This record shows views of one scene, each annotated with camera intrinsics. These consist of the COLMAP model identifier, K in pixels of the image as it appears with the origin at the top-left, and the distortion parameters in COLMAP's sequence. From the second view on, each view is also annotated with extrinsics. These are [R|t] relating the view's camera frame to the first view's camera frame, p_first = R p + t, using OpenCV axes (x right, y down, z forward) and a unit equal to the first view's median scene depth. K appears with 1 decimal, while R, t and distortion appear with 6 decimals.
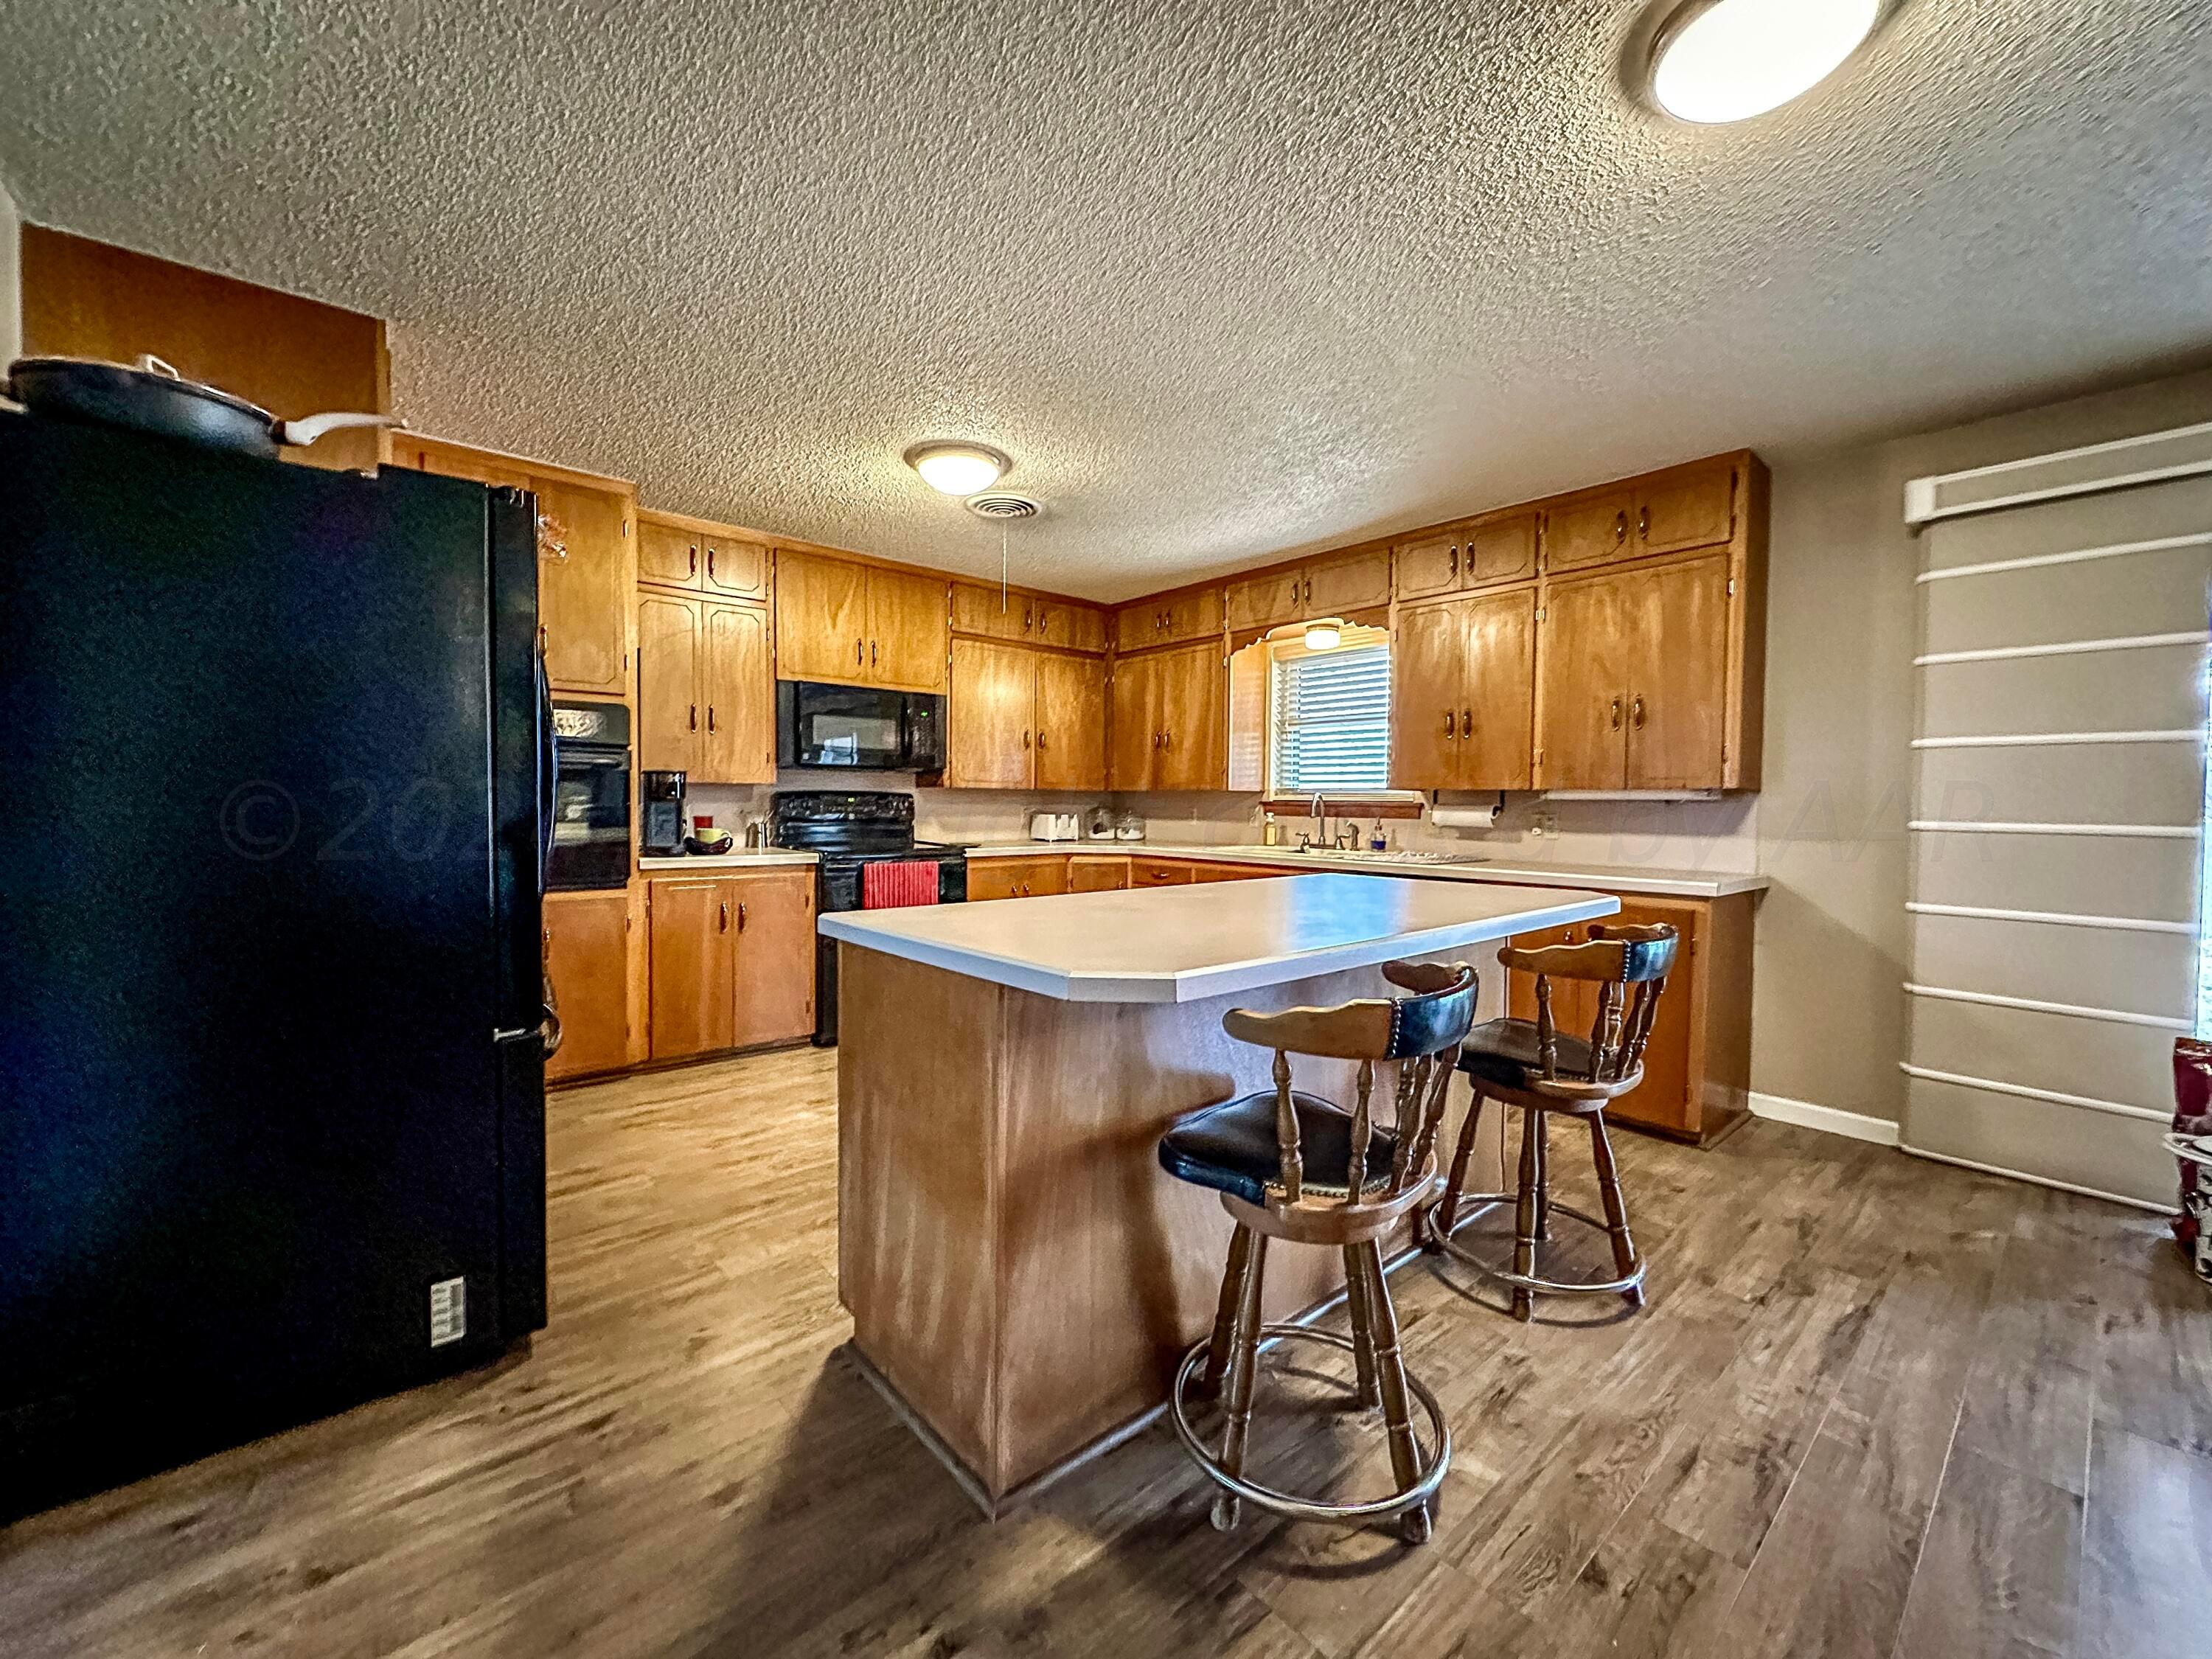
lens RADIAL K [[901.5, 0, 1105.5], [0, 901.5, 828.7], [0, 0, 1]] dist [0.000917, -0.005309]
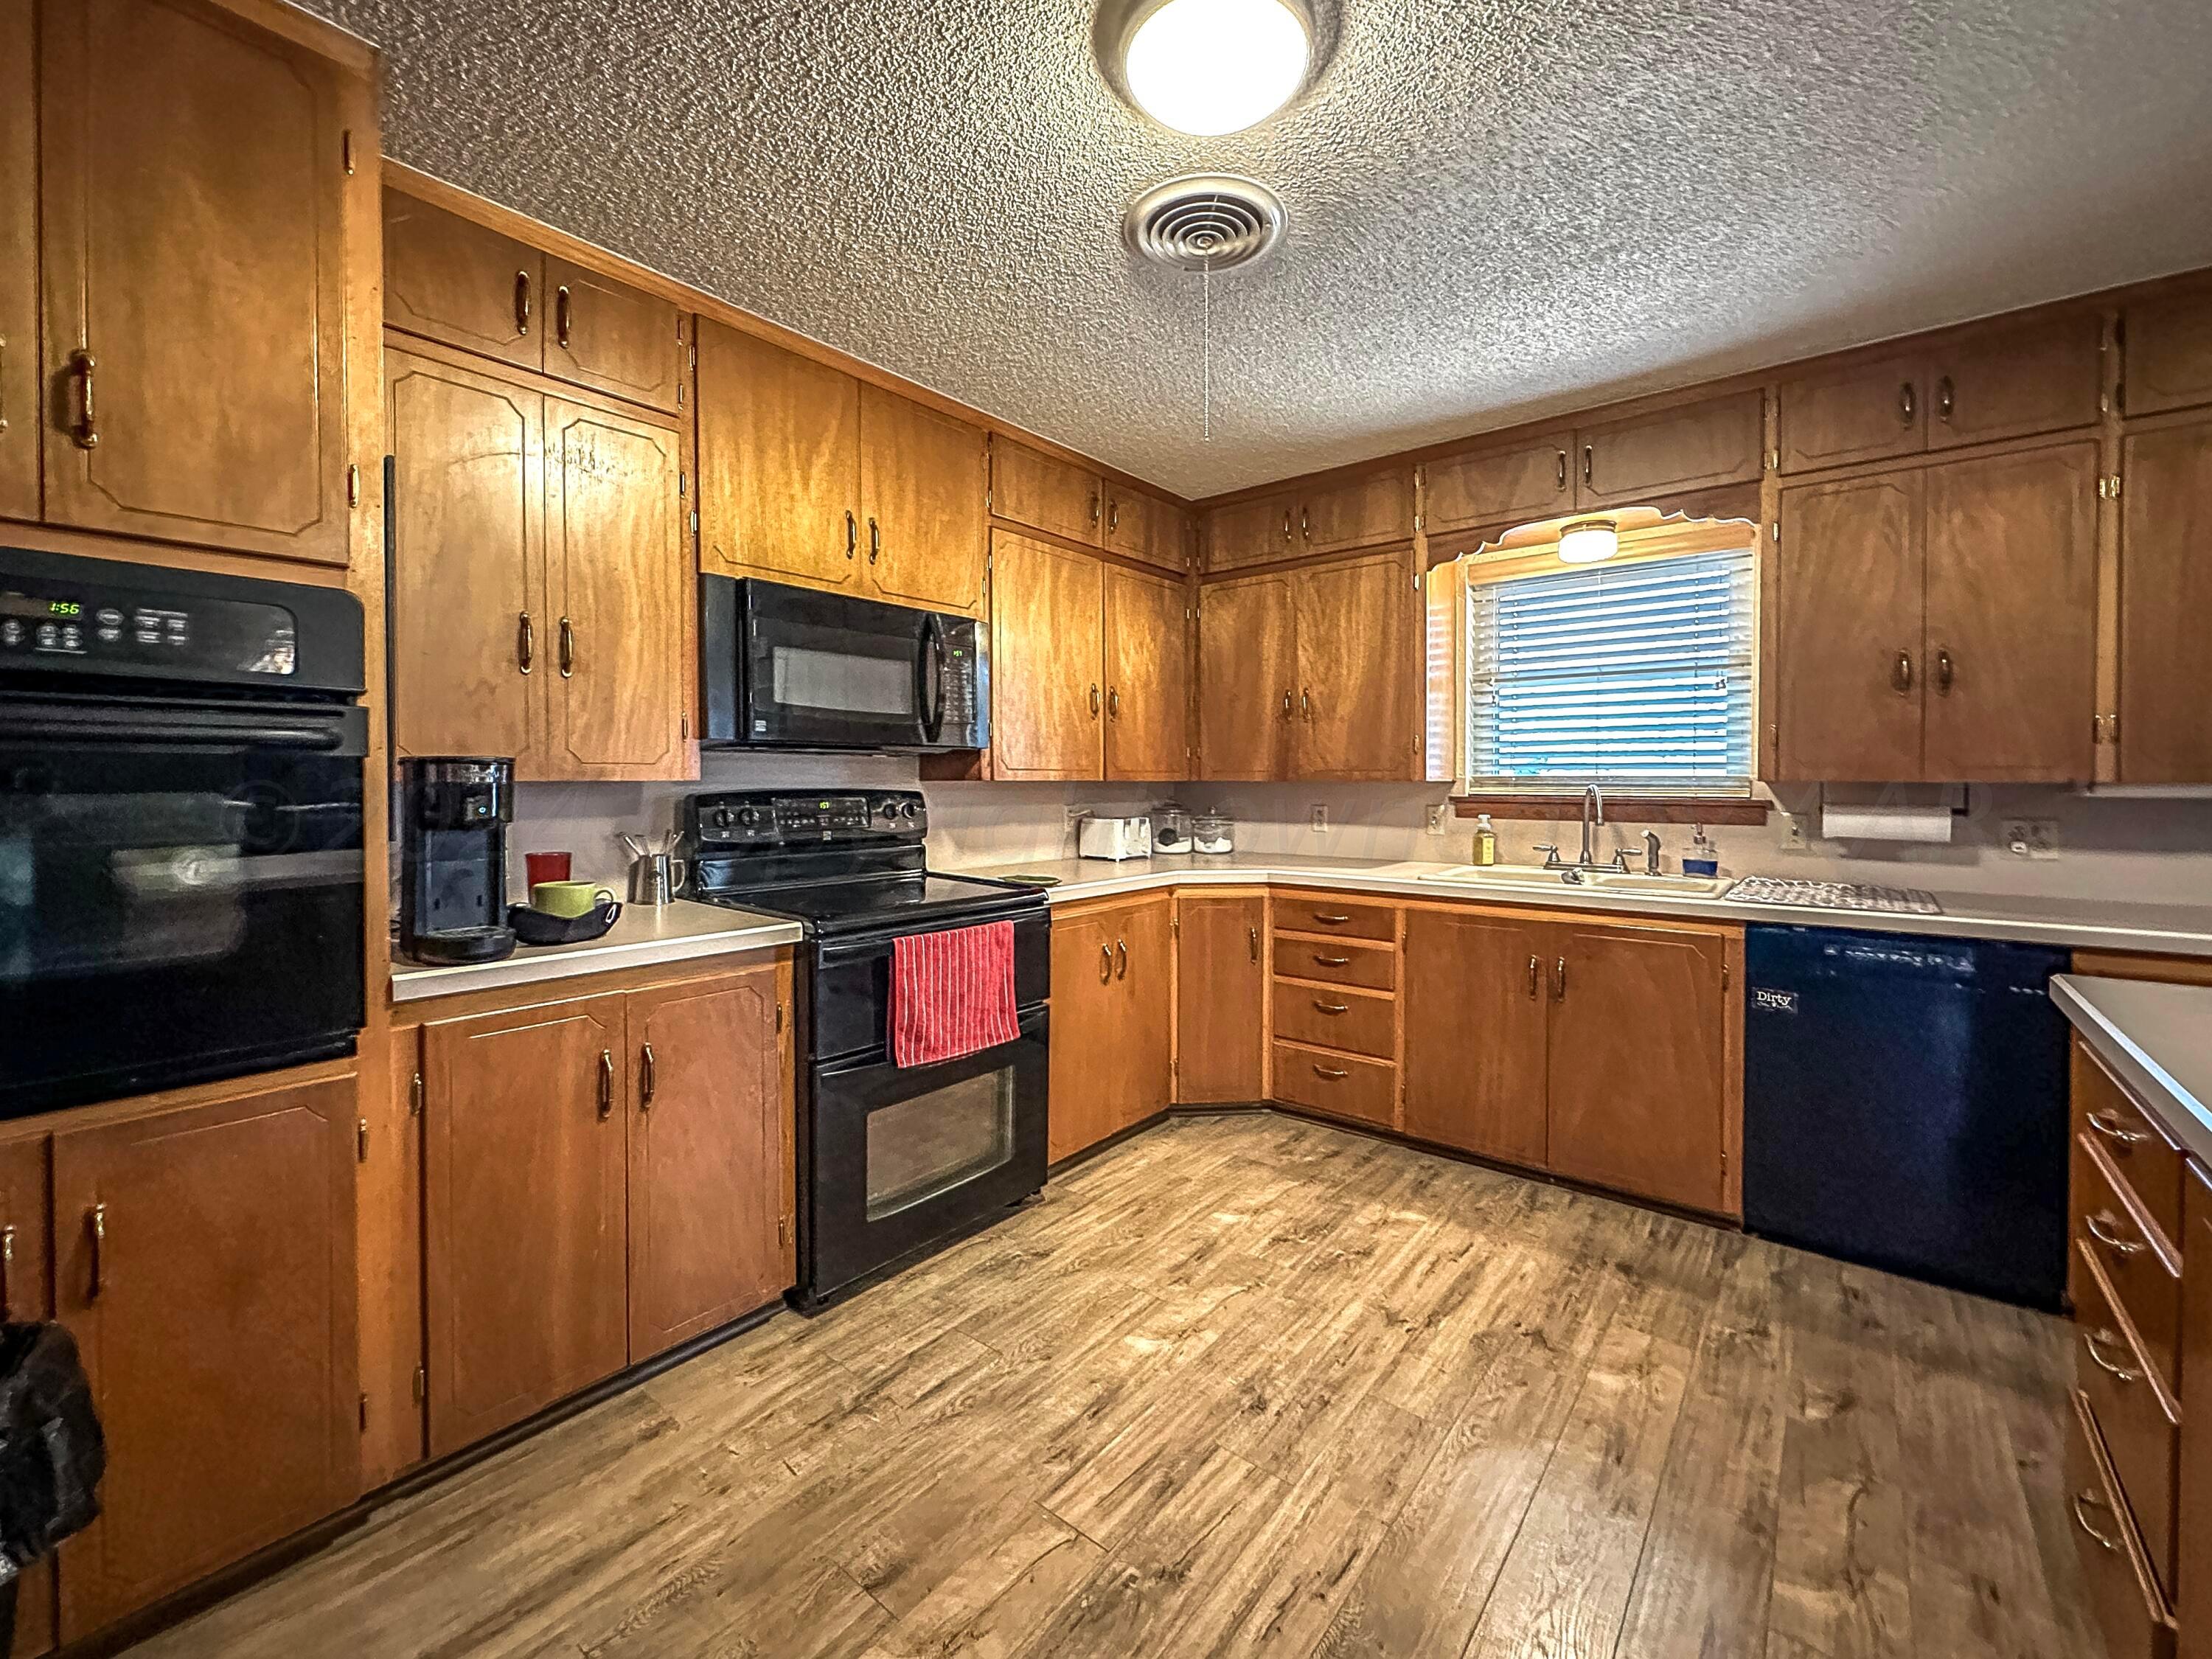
lens RADIAL K [[901.5, 0, 1098.8], [0, 901.5, 790.9], [0, 0, 1]] dist [0.000917, -0.005309]
pose [[0.984517, -0.011305, 0.174927, -0.221928], [0.014331, 0.999769, -0.016043, -0.031044], [-0.174705, 0.018301, 0.984451, 0.441379]]
